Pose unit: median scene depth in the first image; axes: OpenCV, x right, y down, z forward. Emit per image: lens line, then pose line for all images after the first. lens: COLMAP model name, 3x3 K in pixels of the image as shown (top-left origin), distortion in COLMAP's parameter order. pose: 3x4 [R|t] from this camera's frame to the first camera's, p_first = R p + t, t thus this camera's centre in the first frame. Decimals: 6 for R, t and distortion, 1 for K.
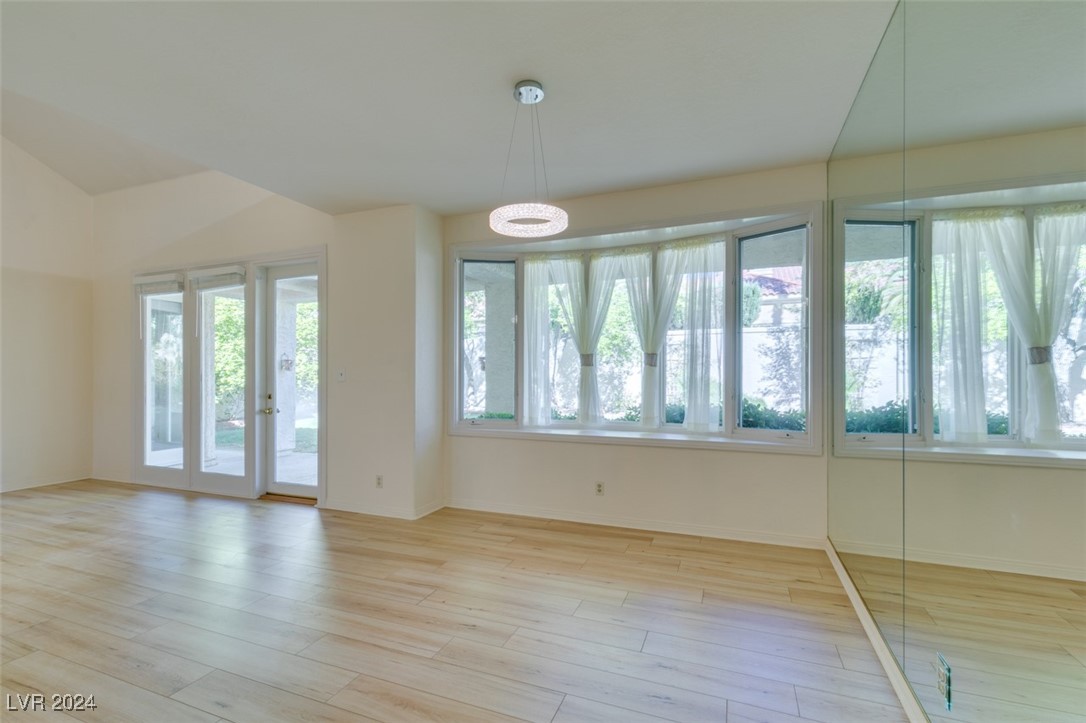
lens RADIAL K [[483.7, 0, 541.7], [0, 483.7, 366.9], [0, 0, 1]] dist [0.004390, -0.000824]
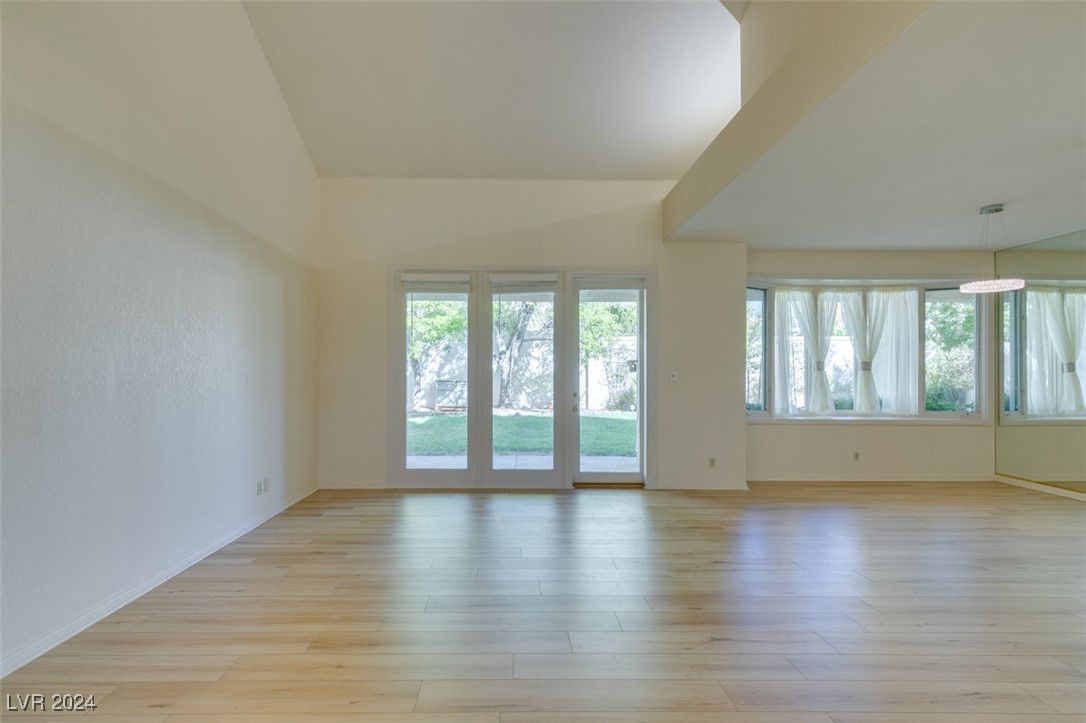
lens RADIAL K [[483.7, 0, 541.7], [0, 483.7, 366.9], [0, 0, 1]] dist [0.004390, -0.000824]
pose [[0.927462, 0.007194, 0.373848, -1.135869], [-0.011168, 0.999902, 0.008464, -0.013478], [-0.373750, -0.012025, 0.927451, 0.011008]]
